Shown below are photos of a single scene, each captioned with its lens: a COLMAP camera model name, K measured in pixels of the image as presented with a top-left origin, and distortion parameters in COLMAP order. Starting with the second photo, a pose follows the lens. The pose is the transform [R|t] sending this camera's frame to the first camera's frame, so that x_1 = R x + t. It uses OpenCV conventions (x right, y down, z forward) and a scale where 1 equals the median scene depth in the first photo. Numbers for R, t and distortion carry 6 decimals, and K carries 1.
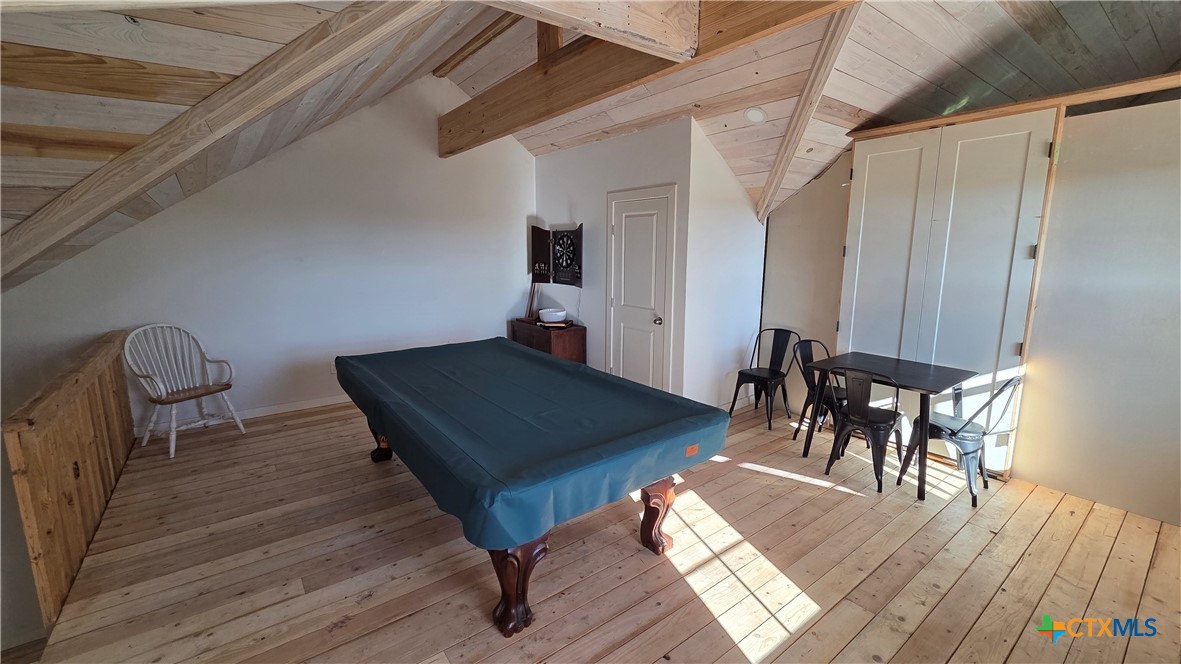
lens RADIAL K [[482.9, 0, 590.4], [0, 482.9, 329.5], [0, 0, 1]] dist [-0.000468, 0.000698]
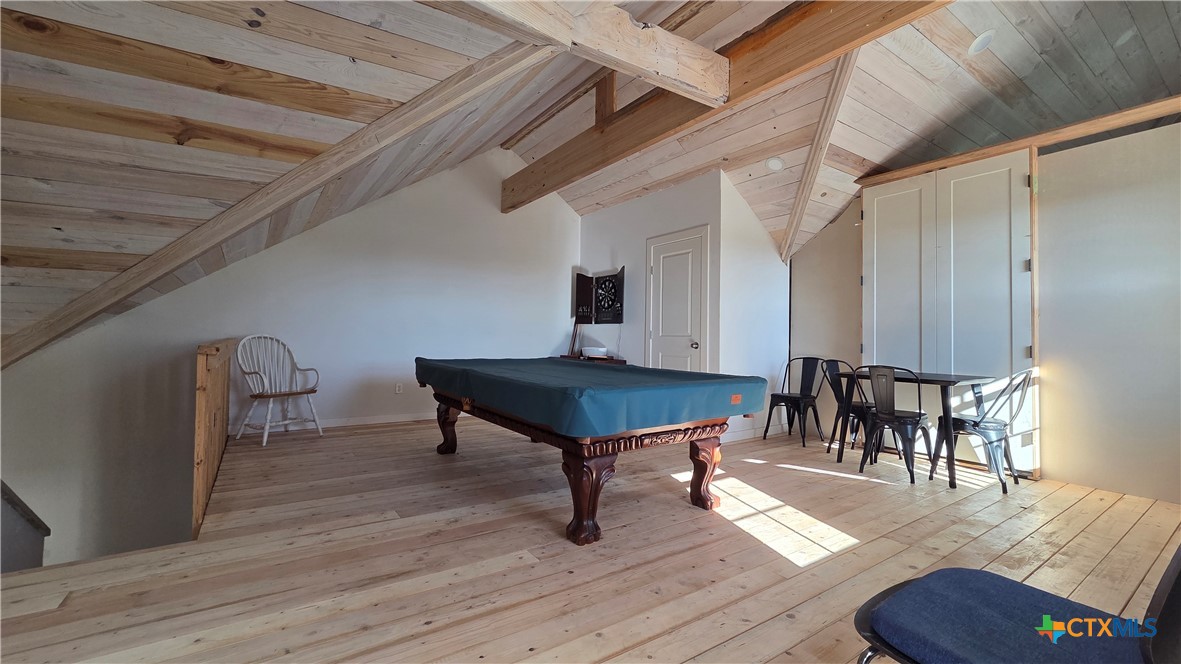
lens RADIAL K [[482.9, 0, 591.0], [0, 482.9, 328.0], [0, 0, 1]] dist [-0.000468, 0.000698]
pose [[0.998832, 0.011433, -0.046951, -0.063422], [-0.020037, 0.982138, -0.187094, 0.221013], [0.043973, 0.187816, 0.981219, -0.142237]]
